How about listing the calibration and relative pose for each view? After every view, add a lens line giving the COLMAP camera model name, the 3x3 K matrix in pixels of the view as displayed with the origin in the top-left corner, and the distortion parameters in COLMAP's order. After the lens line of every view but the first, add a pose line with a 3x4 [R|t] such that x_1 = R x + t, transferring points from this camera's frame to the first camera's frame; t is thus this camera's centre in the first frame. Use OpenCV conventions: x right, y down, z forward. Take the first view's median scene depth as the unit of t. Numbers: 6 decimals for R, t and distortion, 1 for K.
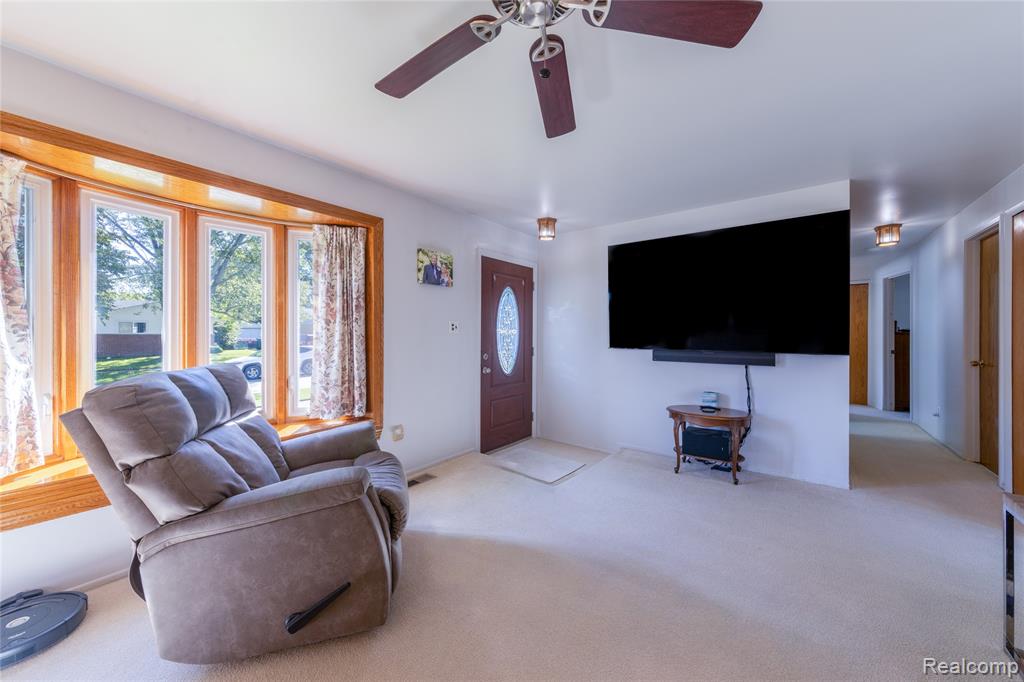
lens RADIAL K [[362.6, 0, 515.7], [0, 362.6, 330.9], [0, 0, 1]] dist [-0.000121, -0.000068]
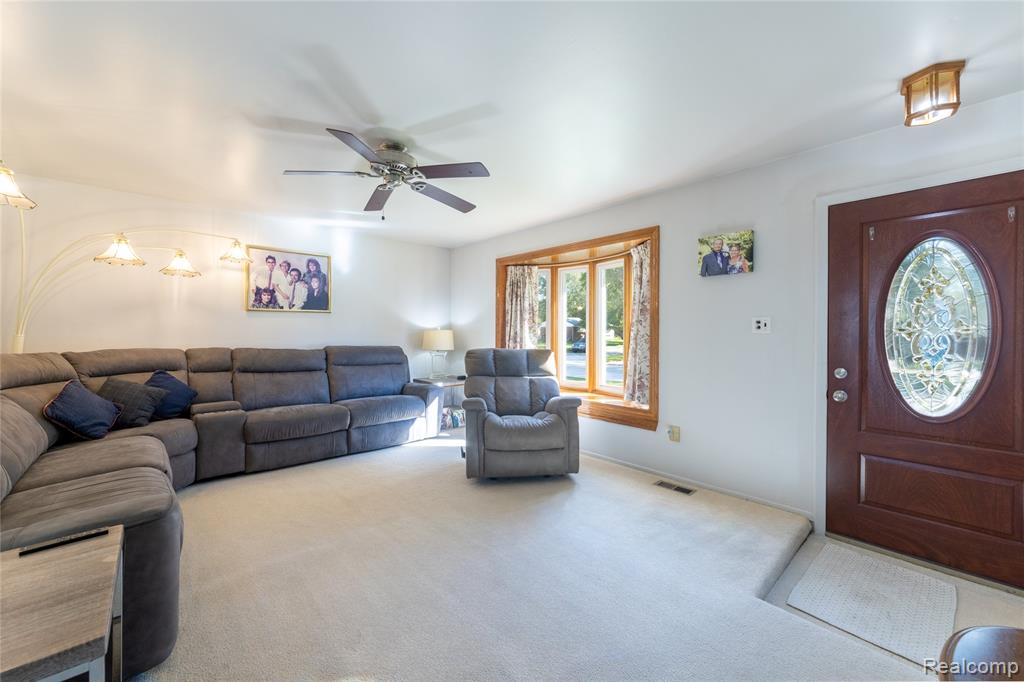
lens RADIAL K [[400.2, 0, 511.1], [0, 400.2, 328.3], [0, 0, 1]] dist [-0.015149, -0.000128]
pose [[-0.186860, -0.014296, -0.982282, 0.750127], [-0.001928, 0.999898, -0.014186, 0.008981], [0.982385, -0.000757, -0.186869, 0.687191]]
